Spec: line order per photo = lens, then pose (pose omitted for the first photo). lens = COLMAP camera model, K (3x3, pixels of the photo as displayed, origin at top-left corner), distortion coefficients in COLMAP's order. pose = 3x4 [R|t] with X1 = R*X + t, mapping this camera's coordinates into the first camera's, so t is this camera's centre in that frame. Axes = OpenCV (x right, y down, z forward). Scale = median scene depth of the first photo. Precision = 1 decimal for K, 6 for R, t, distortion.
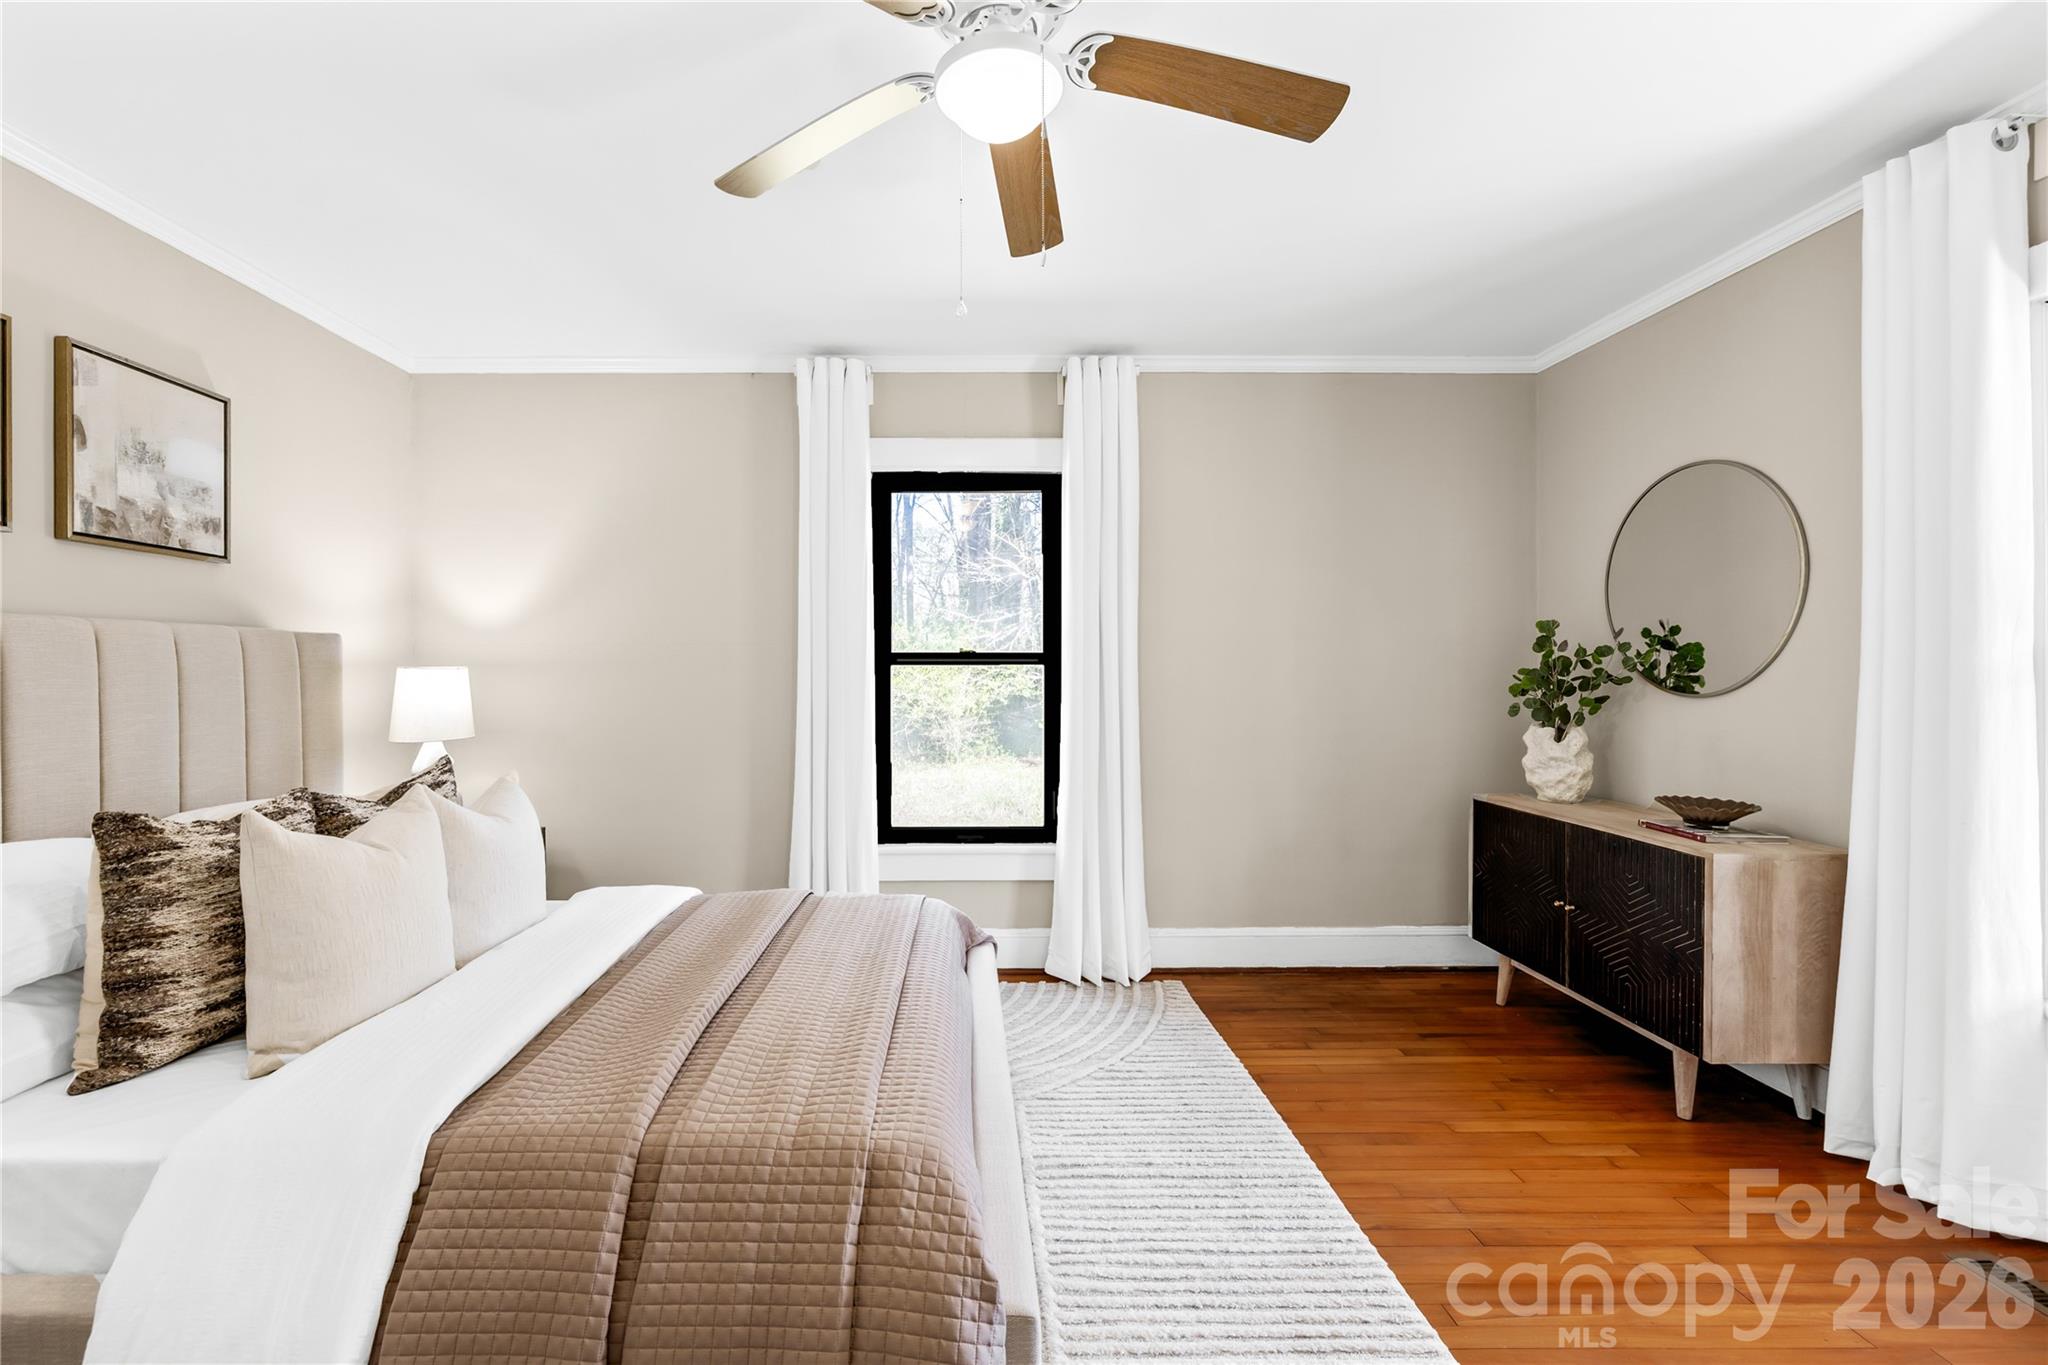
lens RADIAL K [[892.5, 0, 958.8], [0, 892.5, 666.1], [0, 0, 1]] dist [-0.000692, -0.000097]
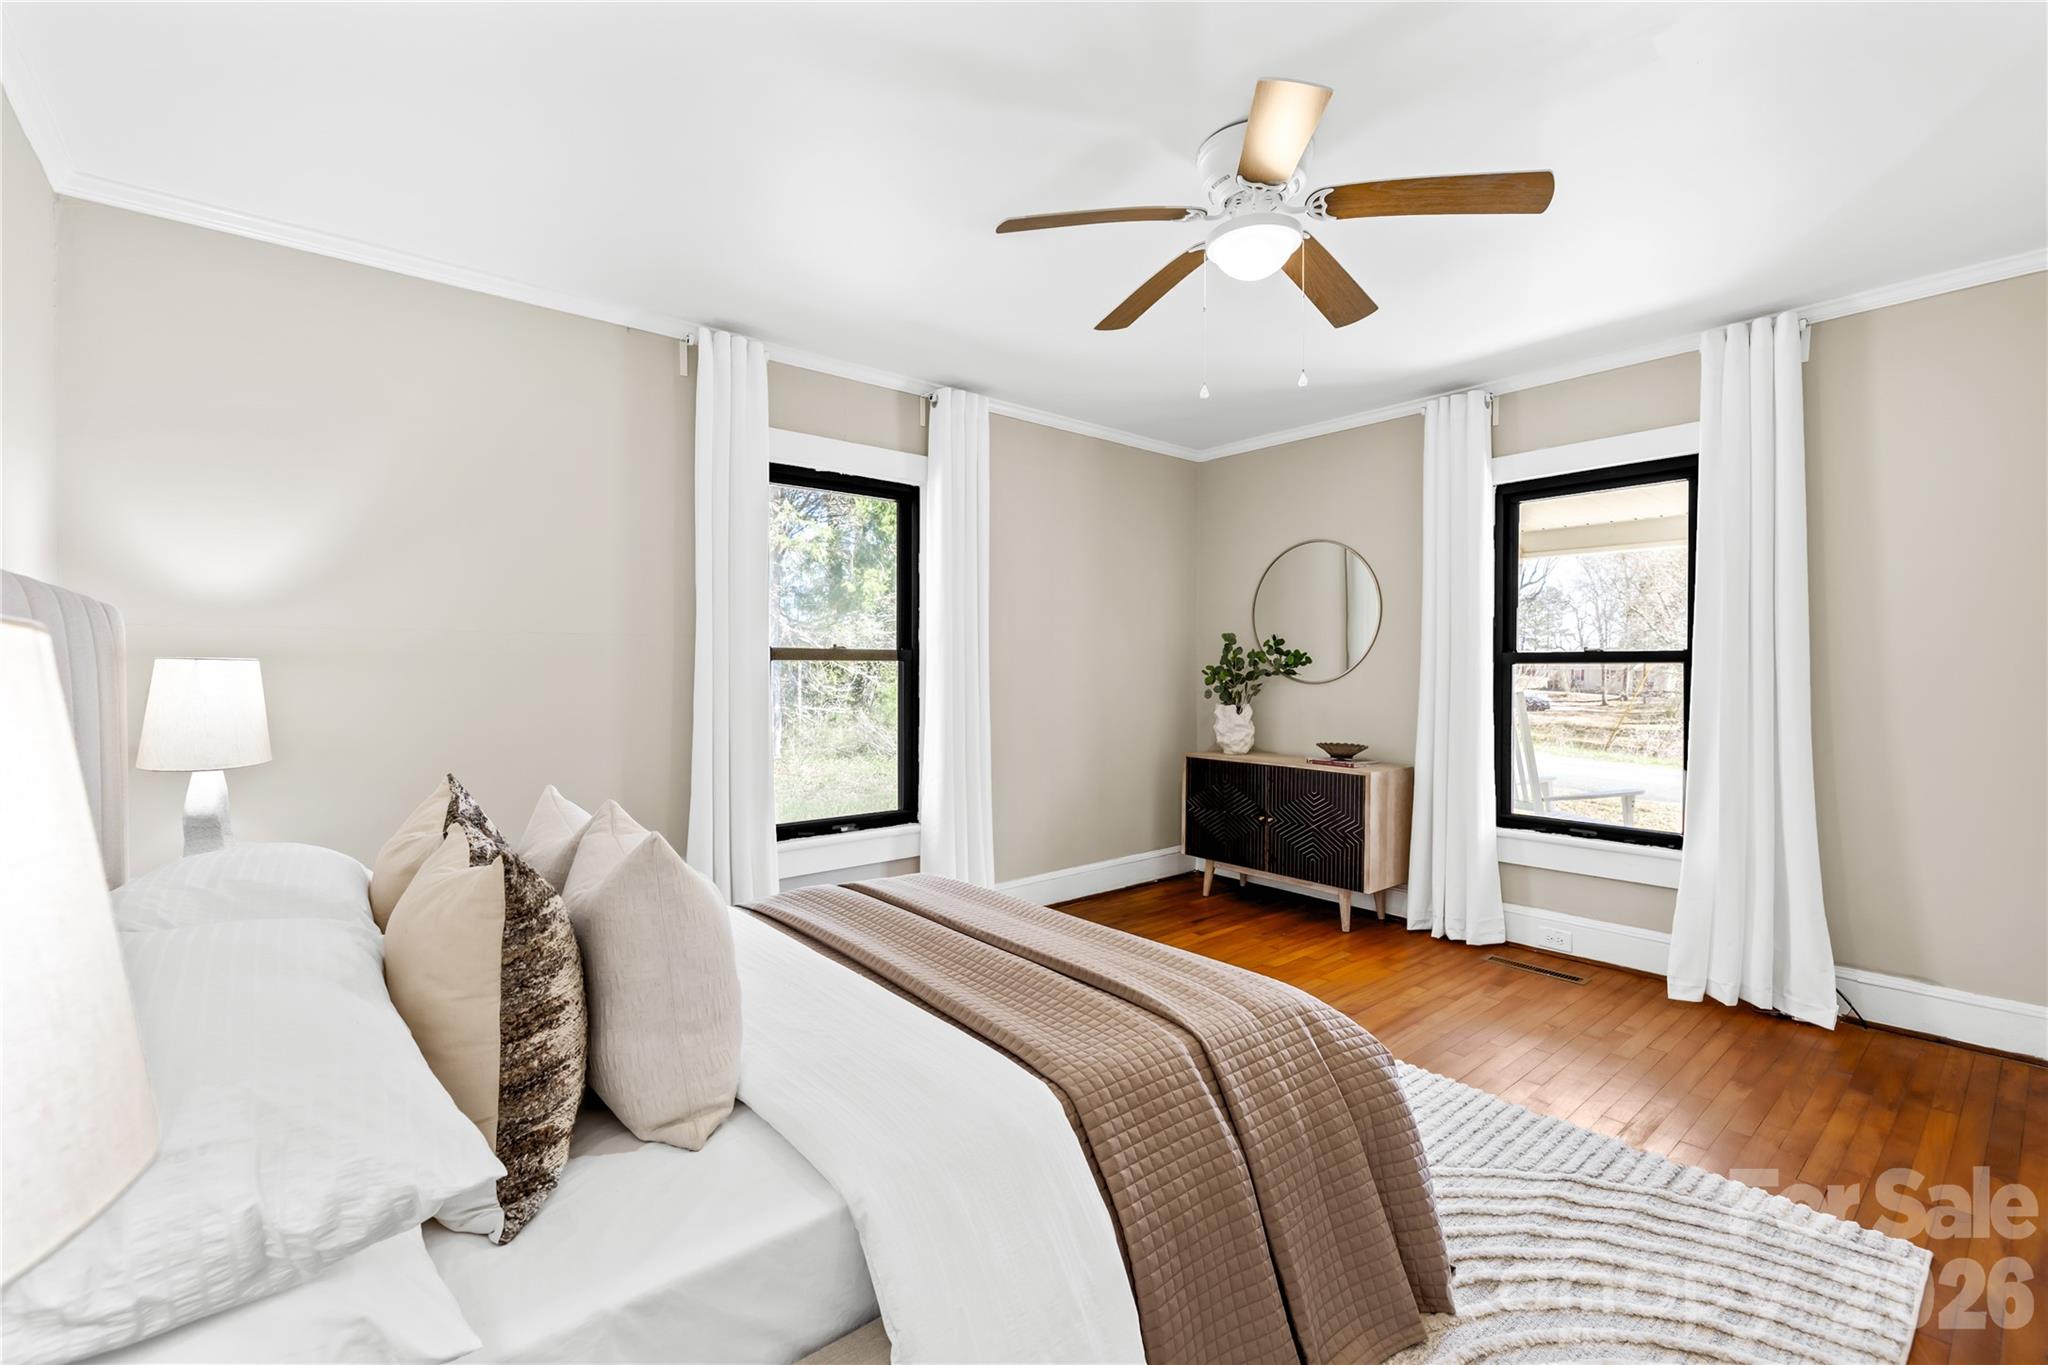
lens RADIAL K [[892.5, 0, 1014.3], [0, 892.5, 674.1], [0, 0, 1]] dist [-0.000692, -0.000097]
pose [[0.763428, -0.003080, 0.645885, -0.585126], [-0.003390, 0.999956, 0.008776, 0.004987], [-0.645884, -0.008890, 0.763384, 0.092960]]
